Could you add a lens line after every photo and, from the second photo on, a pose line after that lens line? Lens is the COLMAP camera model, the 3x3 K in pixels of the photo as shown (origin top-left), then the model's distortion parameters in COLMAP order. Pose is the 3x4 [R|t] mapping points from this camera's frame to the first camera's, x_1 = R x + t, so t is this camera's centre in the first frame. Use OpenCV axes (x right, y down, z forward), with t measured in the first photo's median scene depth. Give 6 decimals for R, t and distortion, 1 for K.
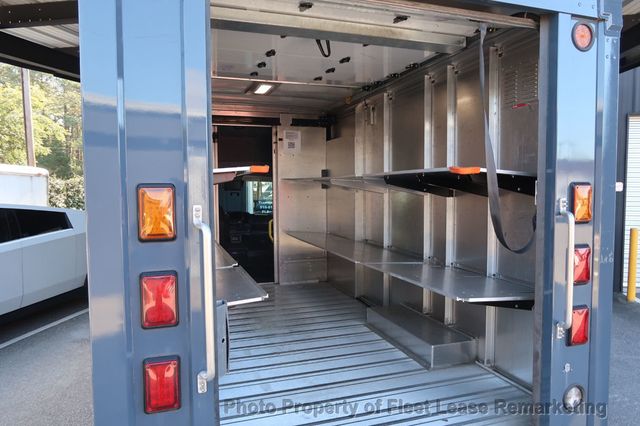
lens RADIAL K [[441.6, 0, 318.3], [0, 441.6, 211.6], [0, 0, 1]] dist [-0.021408, 0.003062]
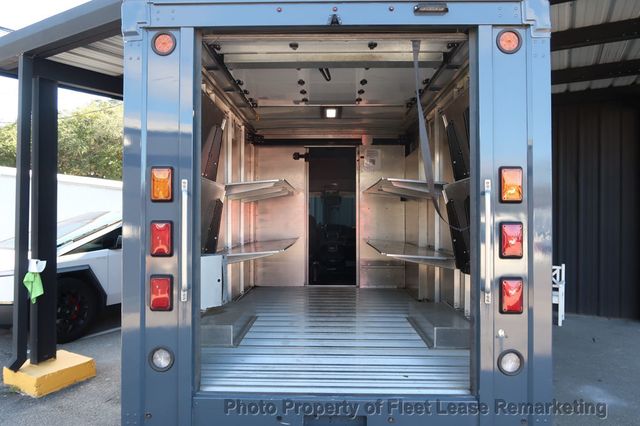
lens RADIAL K [[441.6, 0, 318.3], [0, 441.6, 211.6], [0, 0, 1]] dist [-0.021408, 0.003062]
pose [[0.939505, 0.004387, -0.342507, 0.277015], [-0.028460, 0.997460, -0.065291, 0.073209], [0.341351, 0.071089, 0.937244, -0.121918]]
